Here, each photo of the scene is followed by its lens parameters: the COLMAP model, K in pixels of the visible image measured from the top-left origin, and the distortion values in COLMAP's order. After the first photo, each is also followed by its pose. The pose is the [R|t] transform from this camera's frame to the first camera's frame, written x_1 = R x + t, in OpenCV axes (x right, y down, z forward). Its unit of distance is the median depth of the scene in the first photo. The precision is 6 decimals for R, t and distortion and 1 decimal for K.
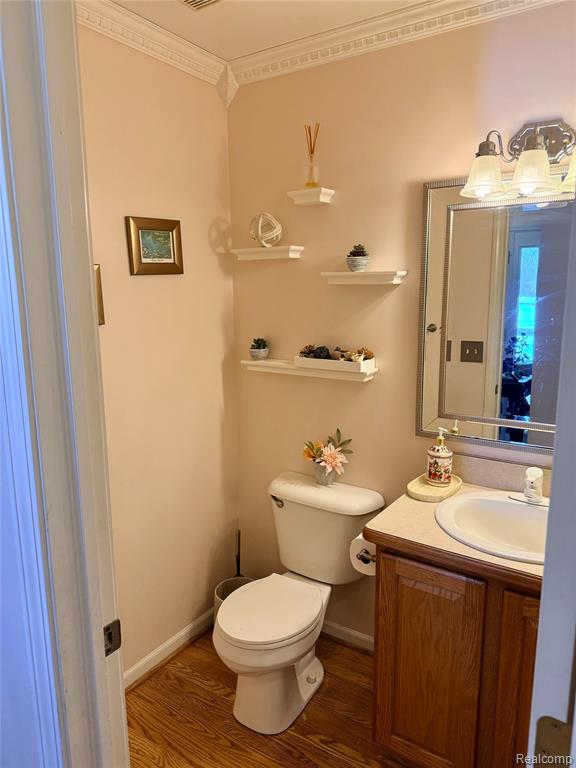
lens RADIAL K [[528.1, 0, 288.2], [0, 528.1, 384.0], [0, 0, 1]] dist [0.074995, -0.001135]
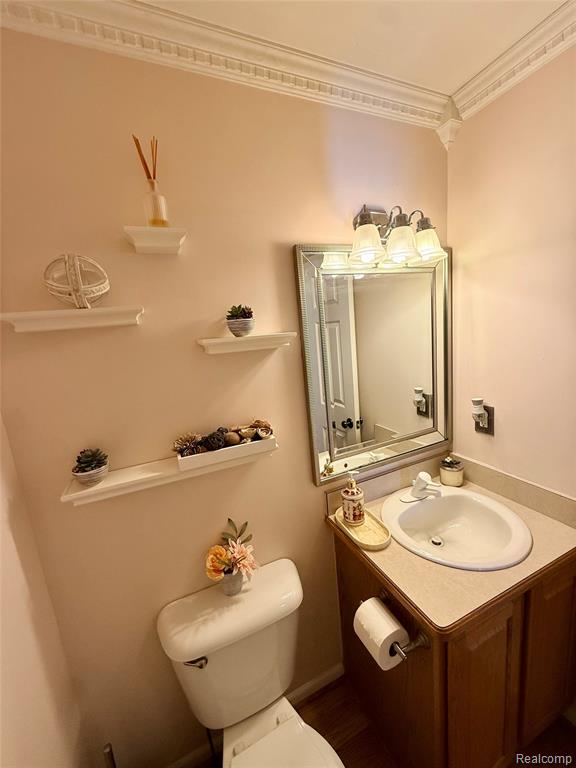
lens RADIAL K [[307.2, 0, 289.1], [0, 307.2, 381.3], [0, 0, 1]] dist [0.007735, 0.000055]
pose [[0.546499, -0.187672, 0.816161, -0.237255], [0.235525, 0.969674, 0.065264, -0.152592], [-0.803658, 0.156559, 0.574127, 0.655200]]
